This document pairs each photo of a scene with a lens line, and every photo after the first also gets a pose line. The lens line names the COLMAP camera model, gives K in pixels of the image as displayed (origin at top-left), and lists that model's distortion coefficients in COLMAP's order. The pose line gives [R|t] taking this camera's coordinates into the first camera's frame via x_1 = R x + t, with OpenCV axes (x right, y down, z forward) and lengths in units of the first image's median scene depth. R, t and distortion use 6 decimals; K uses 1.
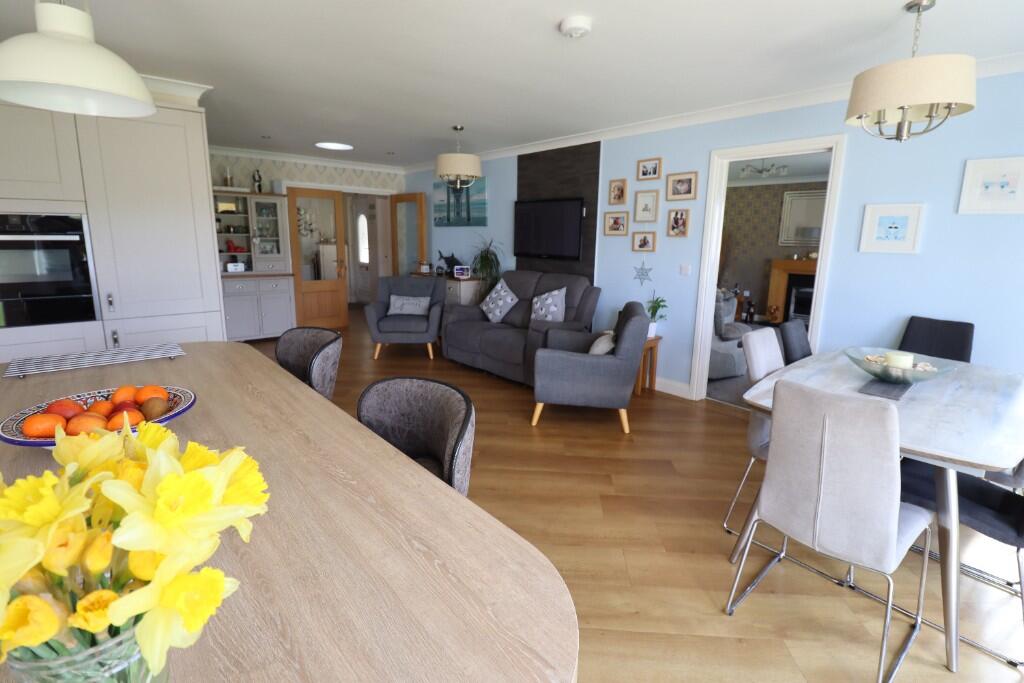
lens RADIAL K [[498.2, 0, 509.6], [0, 498.2, 337.5], [0, 0, 1]] dist [0.002613, 0.000156]
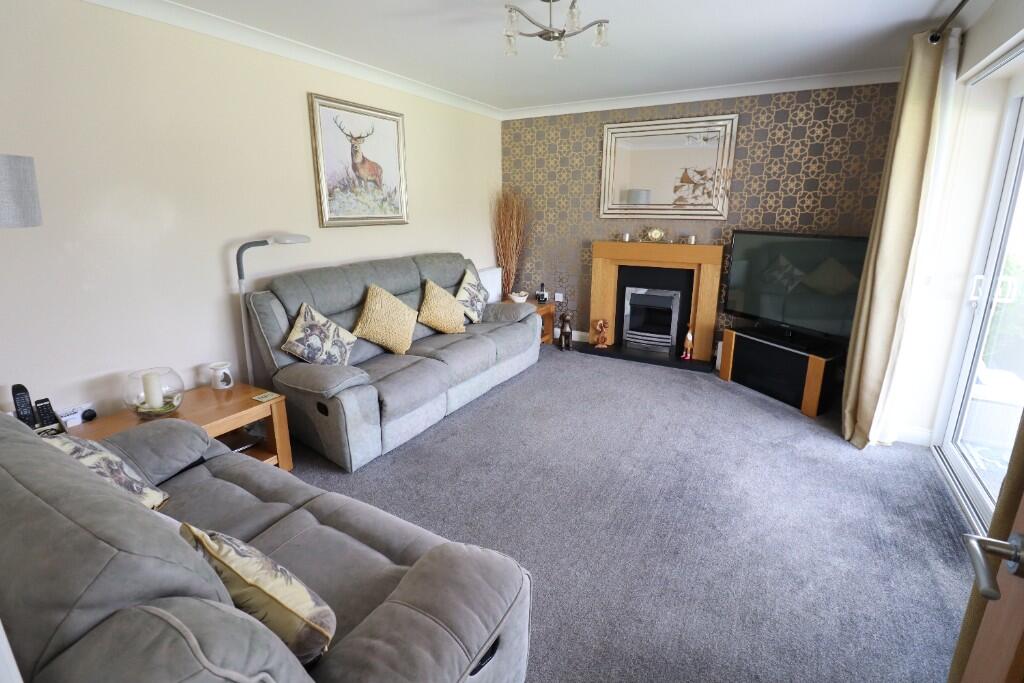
lens RADIAL K [[498.2, 0, 512.7], [0, 498.2, 340.0], [0, 0, 1]] dist [0.002613, 0.000156]
pose [[0.948210, -0.094885, 0.303143, 0.241209], [0.074948, 0.994228, 0.076766, -0.091789], [-0.308677, -0.050071, 0.949848, 0.451890]]
